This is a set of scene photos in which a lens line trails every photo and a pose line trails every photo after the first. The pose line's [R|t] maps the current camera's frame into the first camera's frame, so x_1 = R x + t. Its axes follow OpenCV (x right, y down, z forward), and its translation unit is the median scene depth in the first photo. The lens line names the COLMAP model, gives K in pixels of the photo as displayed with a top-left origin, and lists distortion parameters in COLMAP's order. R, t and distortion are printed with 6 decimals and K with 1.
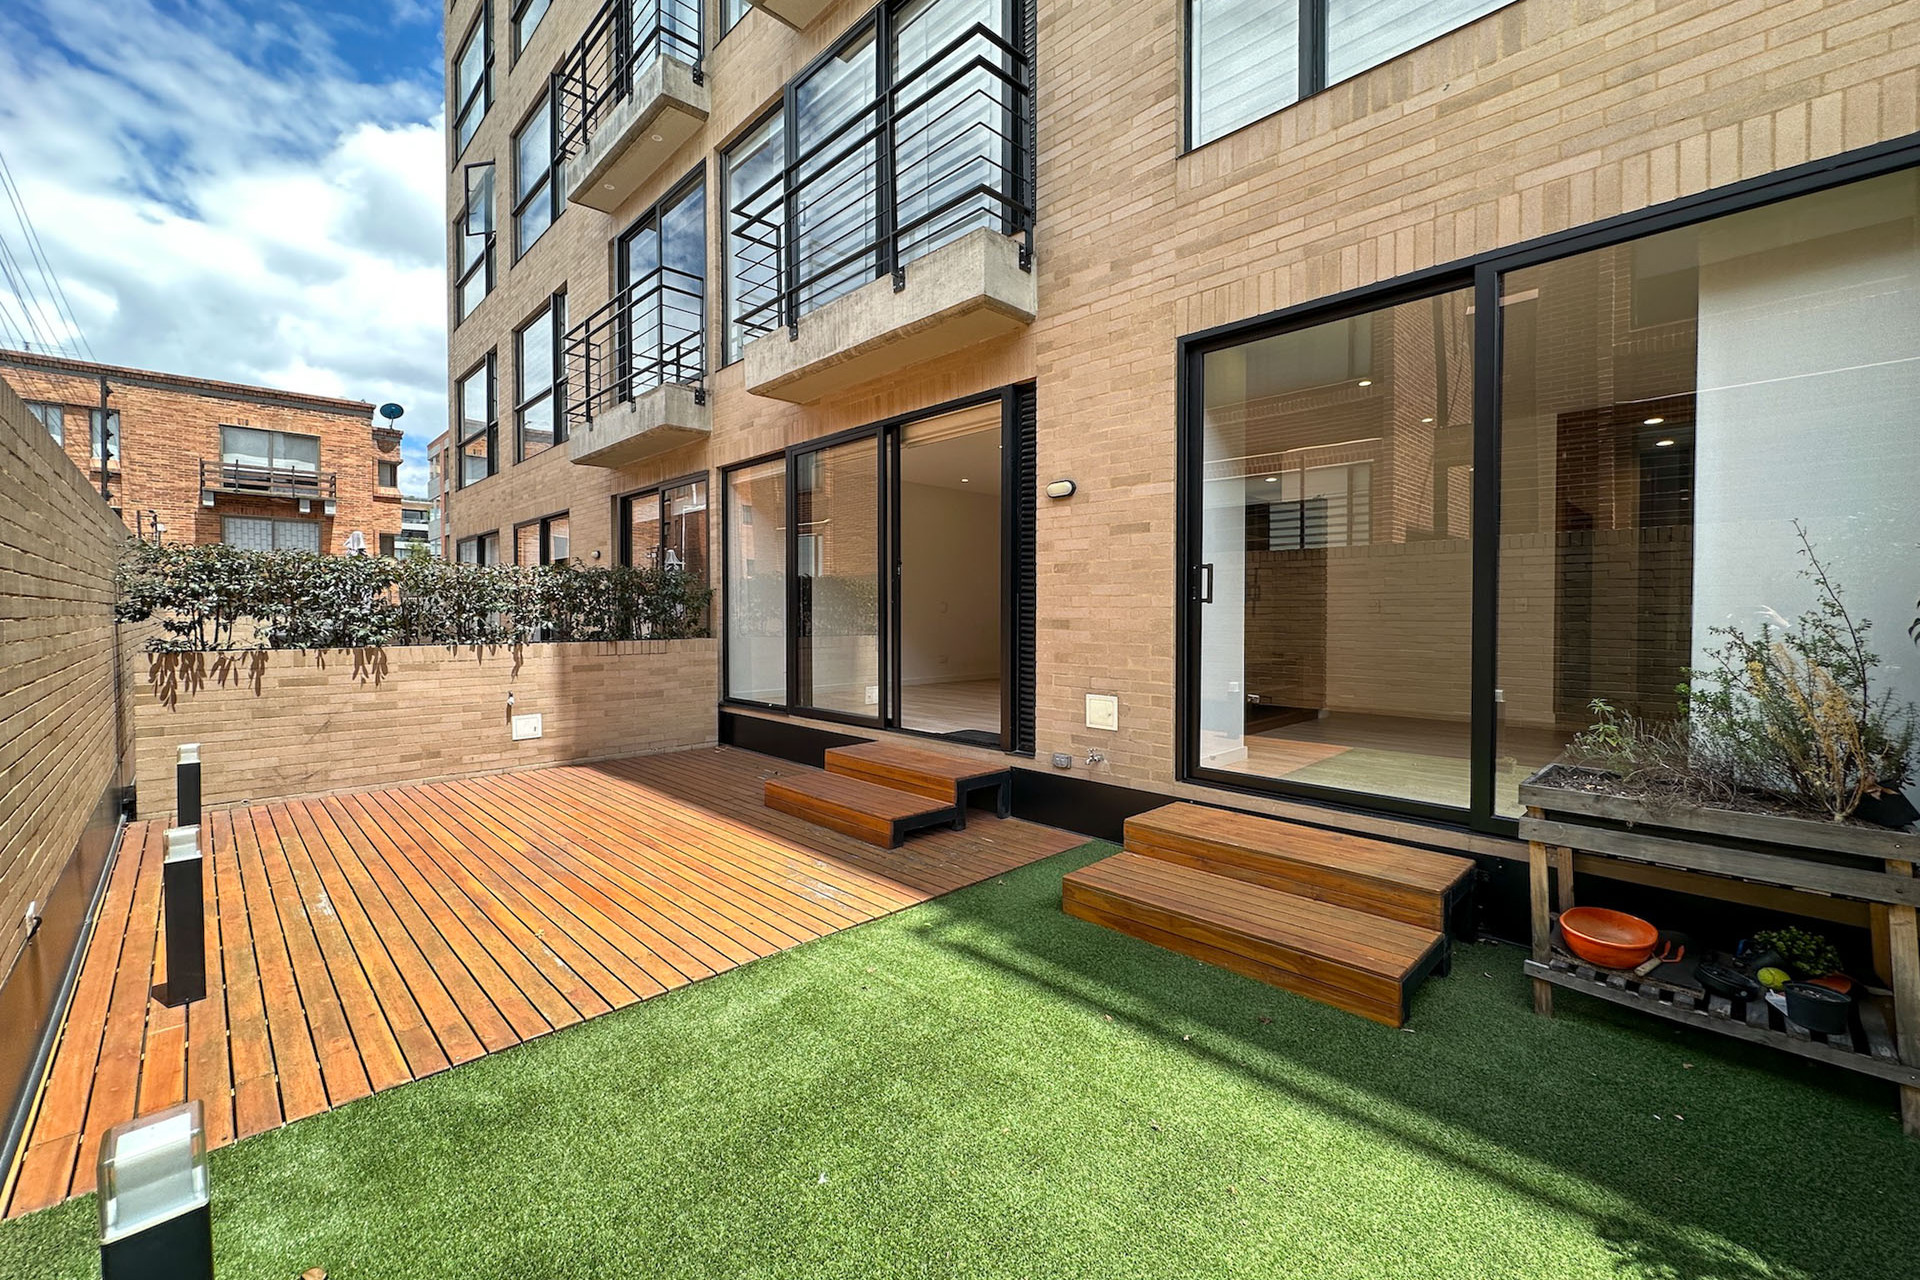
lens RADIAL K [[772.9, 0, 960.1], [0, 772.9, 627.8], [0, 0, 1]] dist [-0.001908, 0.000102]
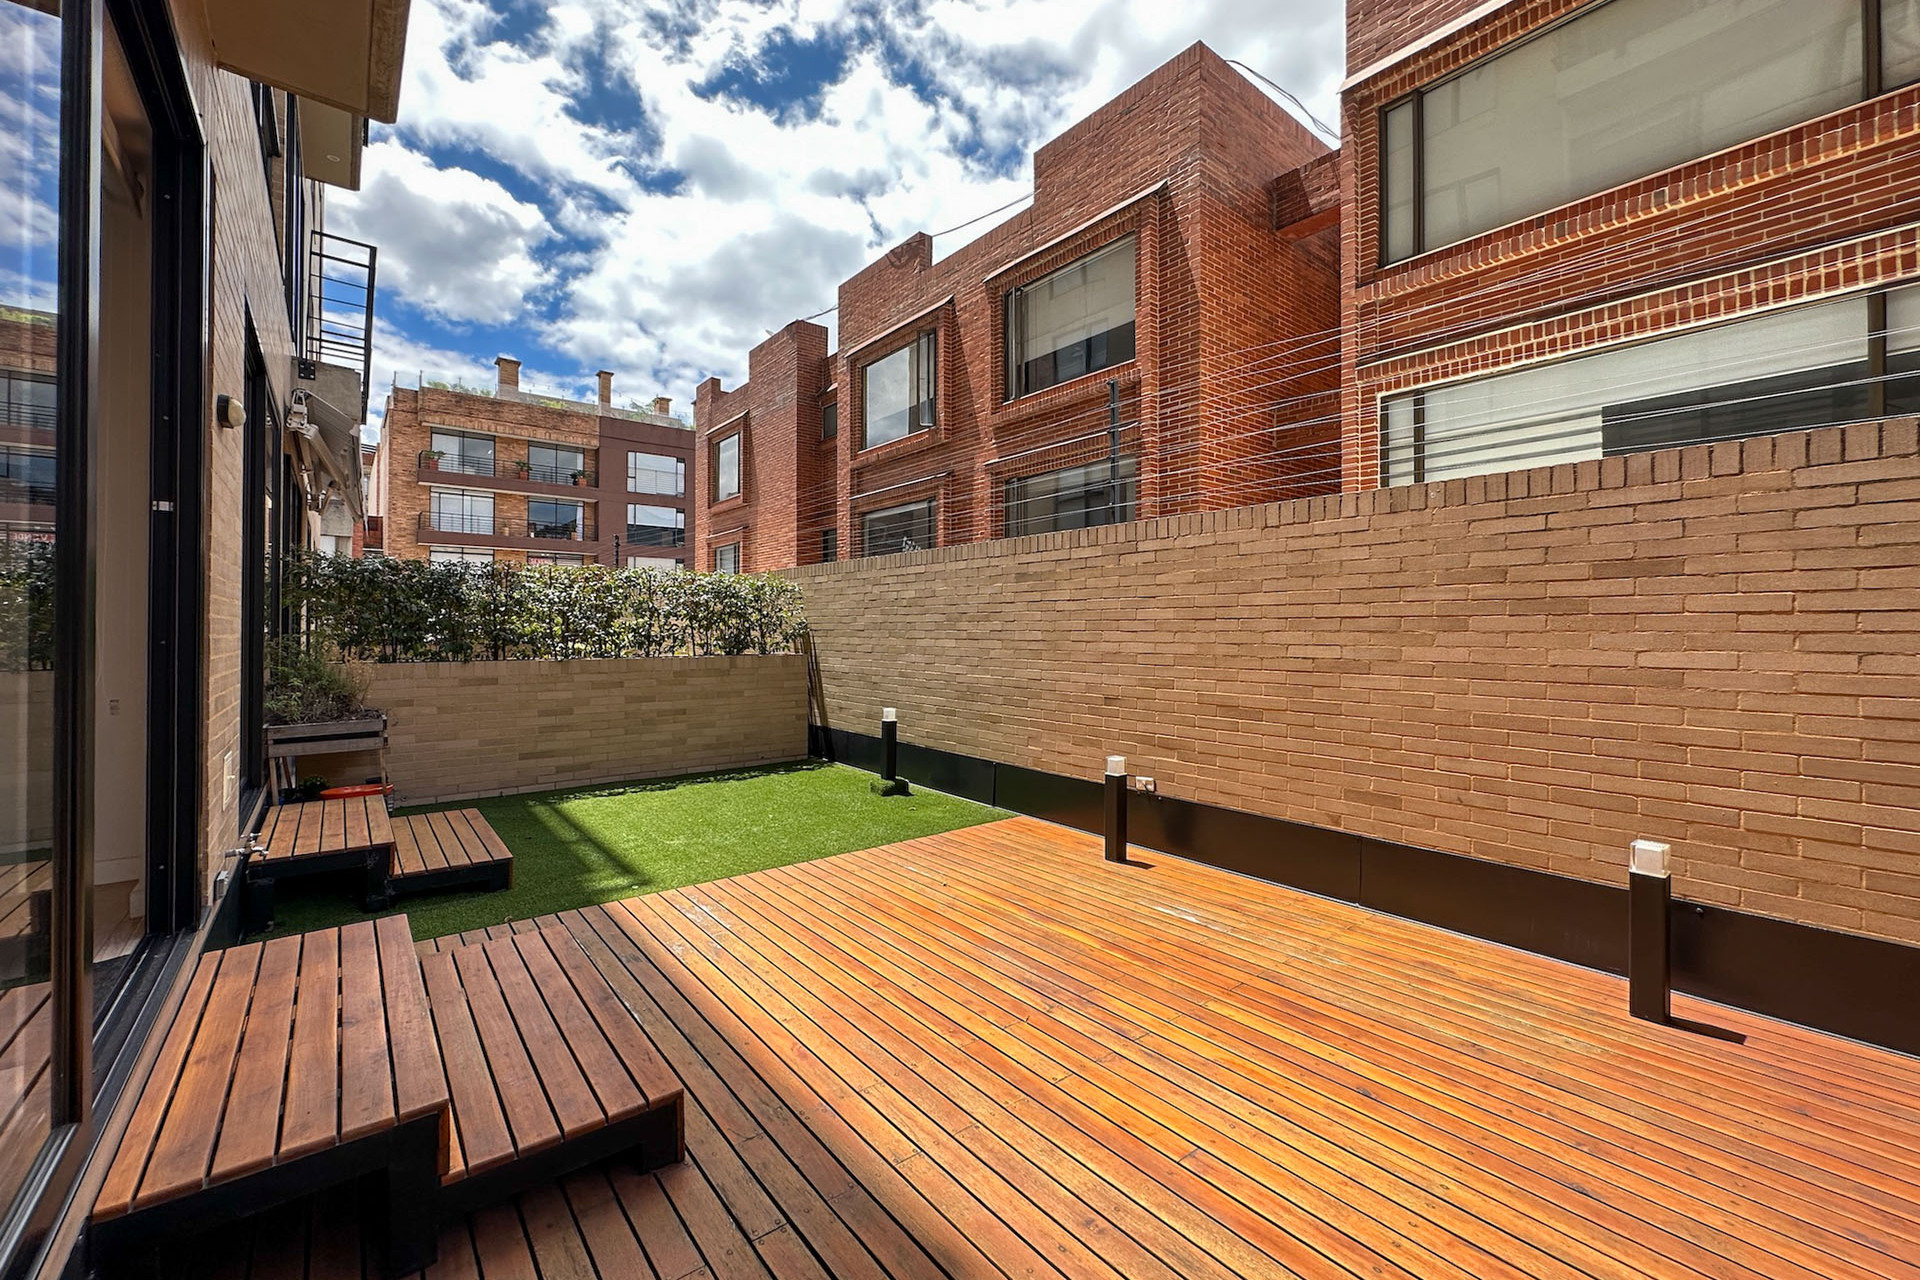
lens RADIAL K [[772.9, 0, 953.5], [0, 772.9, 633.0], [0, 0, 1]] dist [-0.001908, 0.000102]
pose [[-0.993844, -0.003426, 0.110732, -0.624689], [-0.001105, 0.999779, 0.021011, -0.033458], [-0.110779, 0.020759, -0.993628, 2.003408]]
